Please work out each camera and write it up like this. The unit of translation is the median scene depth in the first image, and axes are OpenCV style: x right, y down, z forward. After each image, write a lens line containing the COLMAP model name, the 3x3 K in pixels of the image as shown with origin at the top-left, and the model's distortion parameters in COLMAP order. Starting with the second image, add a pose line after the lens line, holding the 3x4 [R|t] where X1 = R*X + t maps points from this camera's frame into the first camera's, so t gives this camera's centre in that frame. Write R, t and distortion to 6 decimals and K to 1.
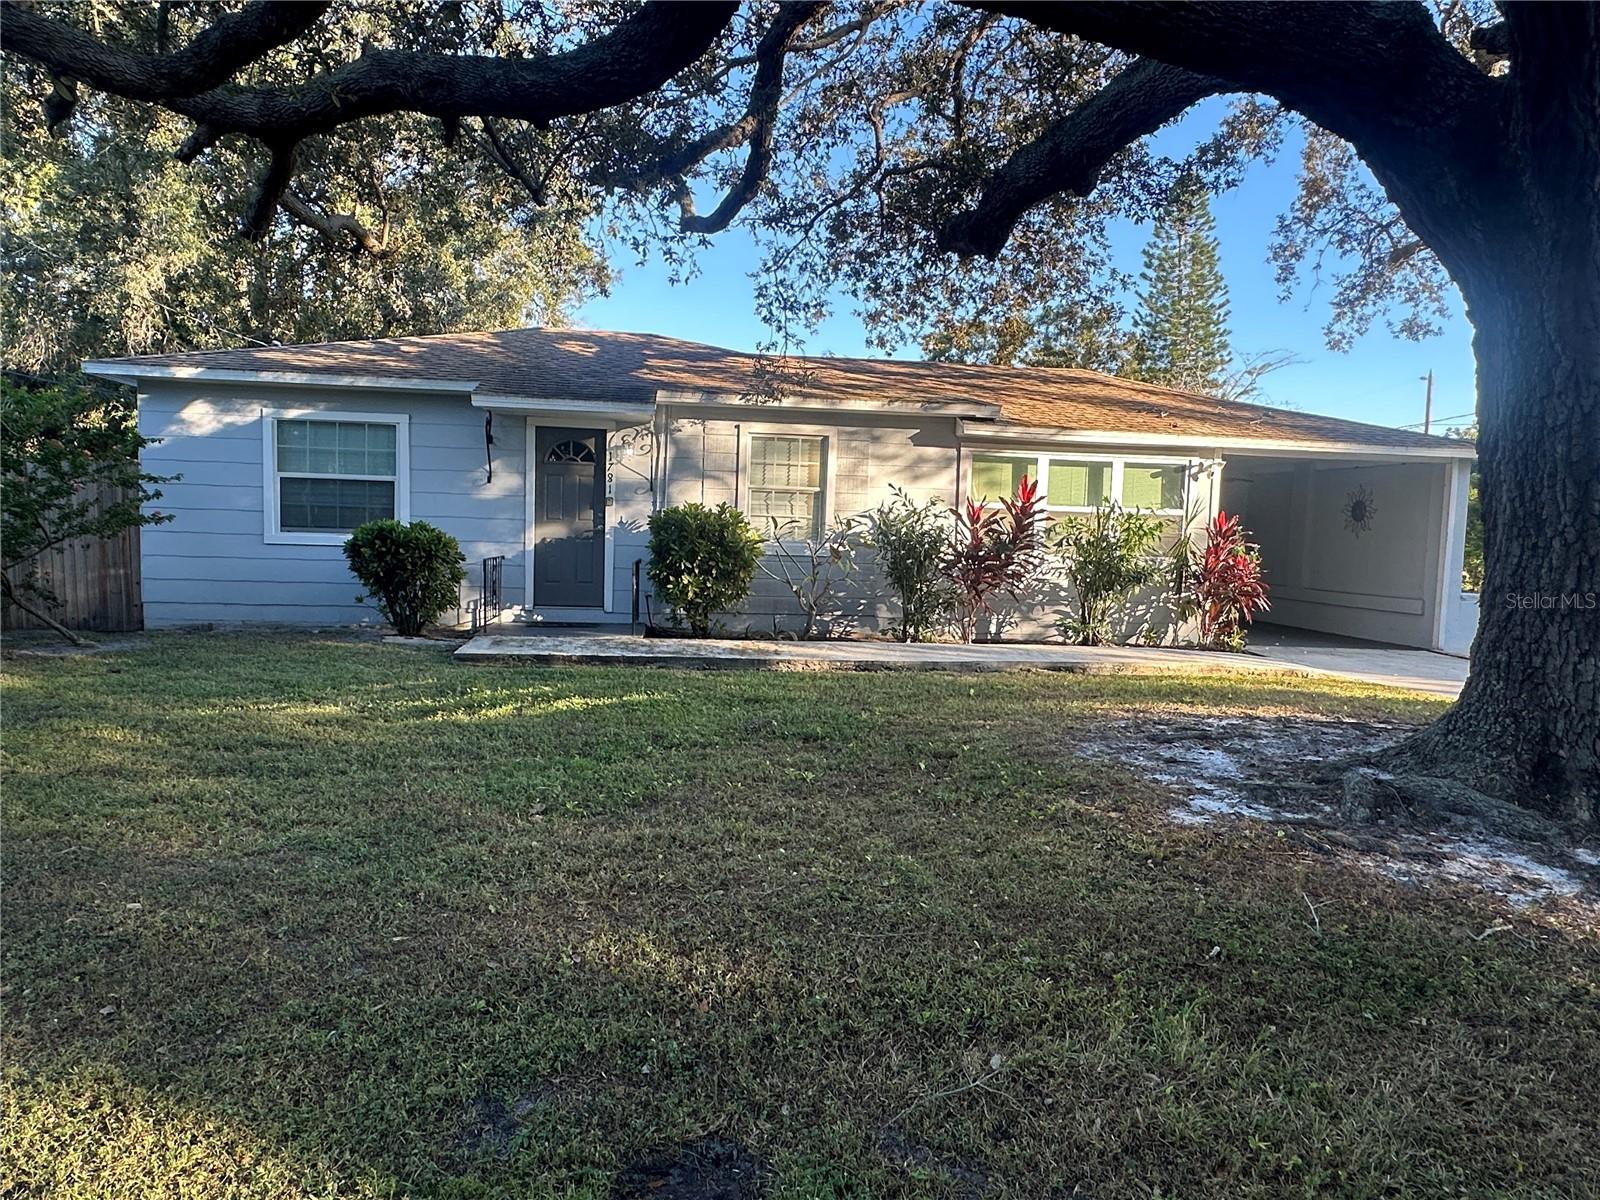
lens RADIAL K [[1032.8, 0, 797.6], [0, 1032.8, 602.7], [0, 0, 1]] dist [-0.003647, 0.002873]
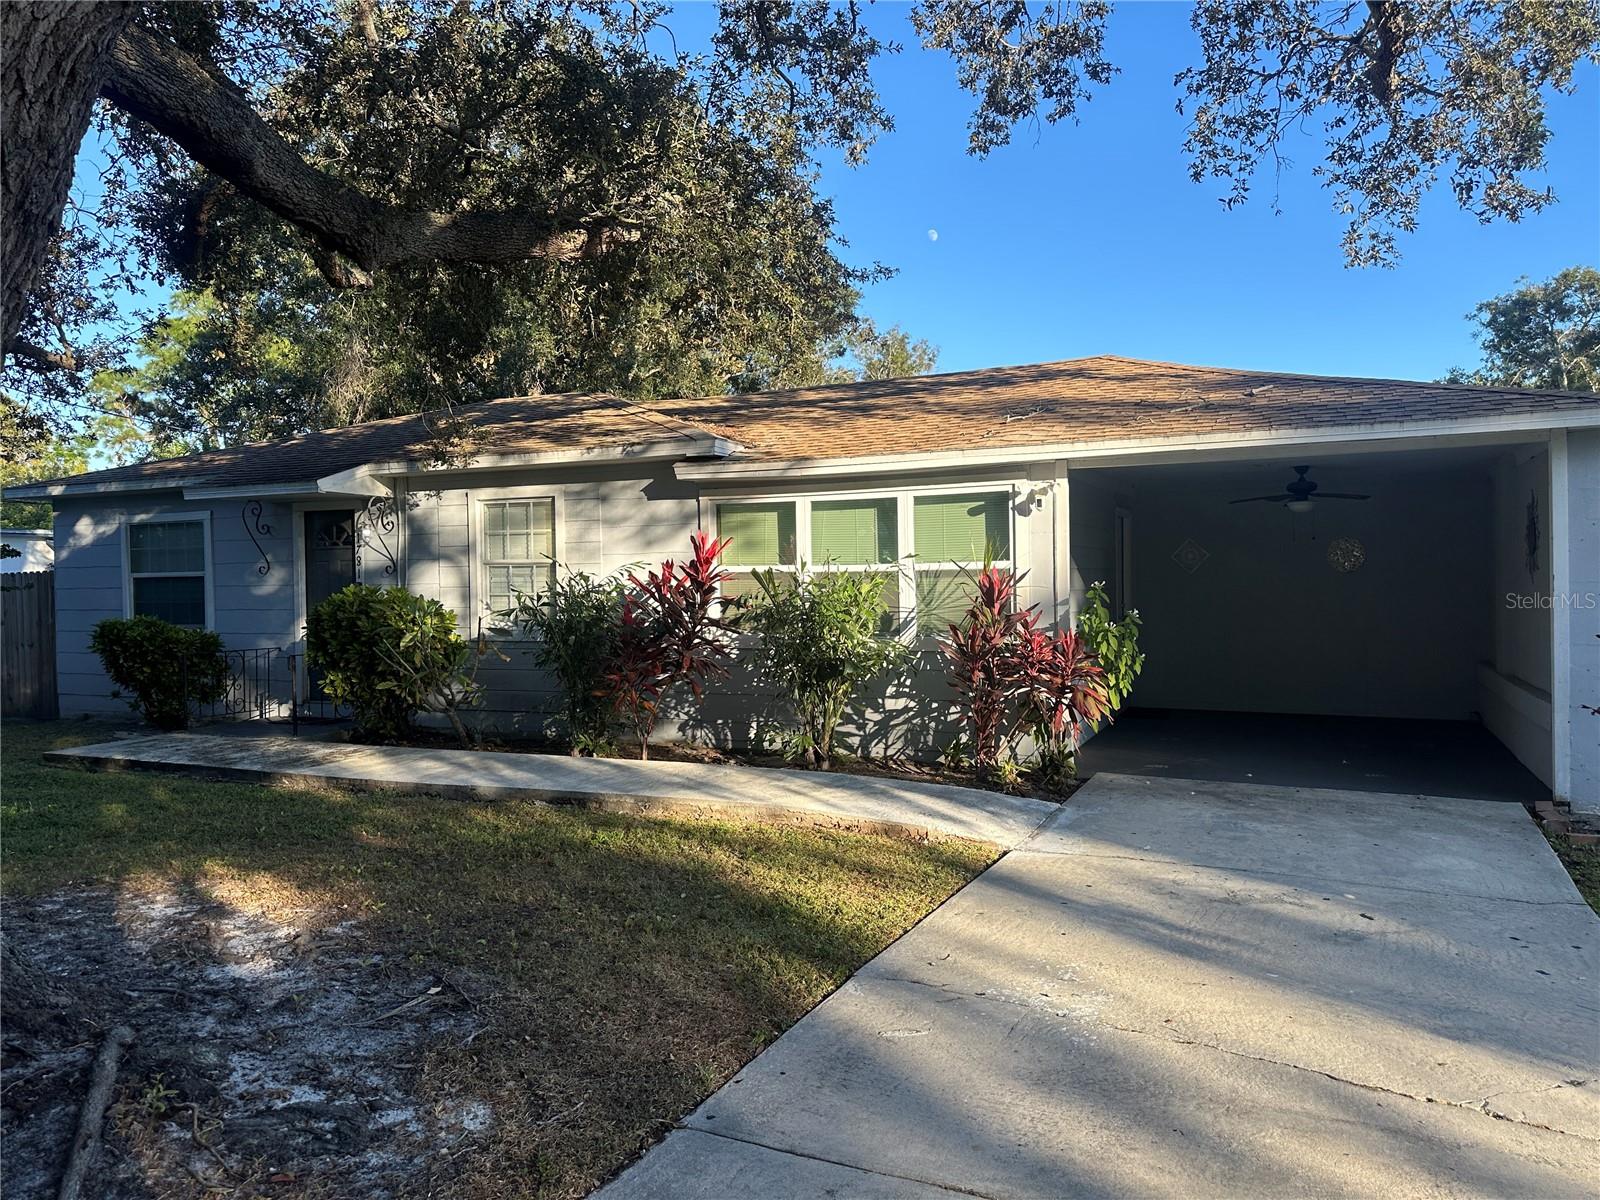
lens RADIAL K [[1118.3, 0, 800.8], [0, 1118.3, 600.0], [0, 0, 1]] dist [0.042122, -0.001456]
pose [[0.845674, -0.033412, -0.532653, 0.756074], [0.004668, 0.998463, -0.055220, -0.031460], [0.533680, 0.044212, 0.844530, 0.391285]]
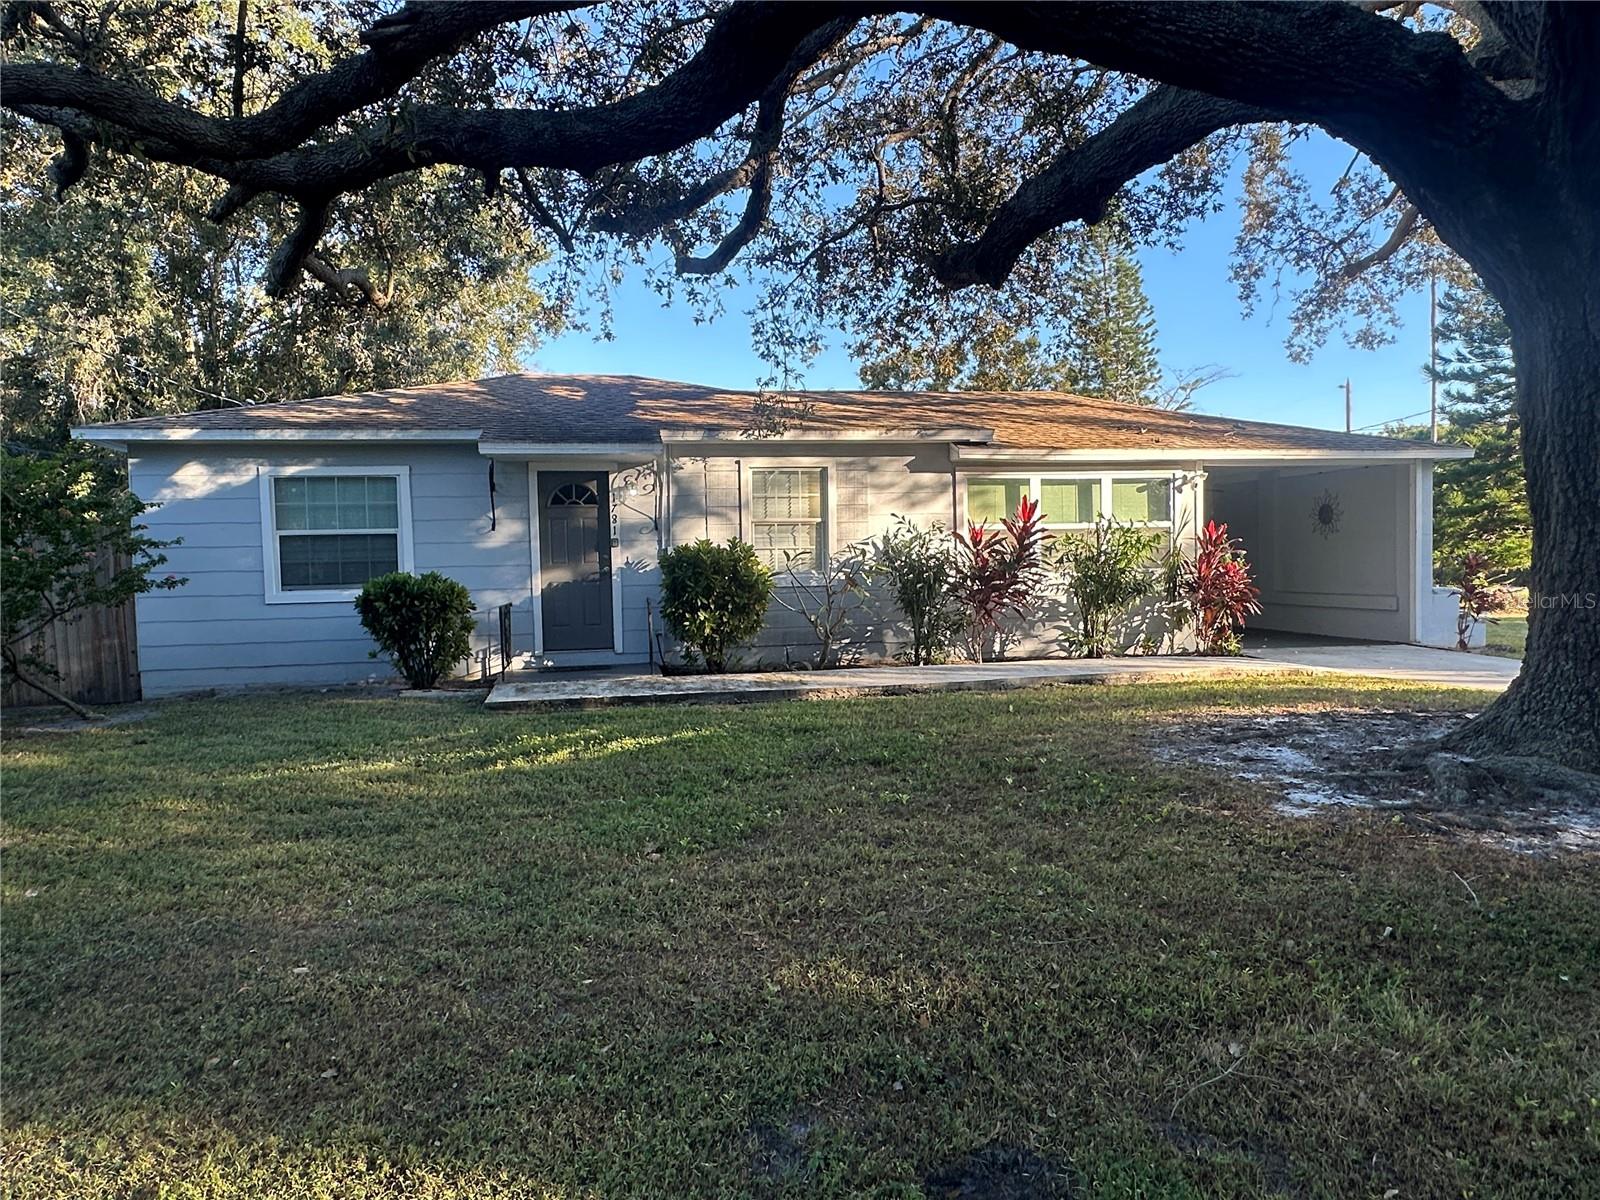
lens RADIAL K [[1032.8, 0, 796.6], [0, 1032.8, 601.0], [0, 0, 1]] dist [-0.003647, 0.002873]
pose [[0.996701, -0.056324, 0.058430, -0.074813], [0.058288, 0.997771, -0.032485, 0.001022], [-0.056470, 0.035784, 0.997763, -0.006172]]
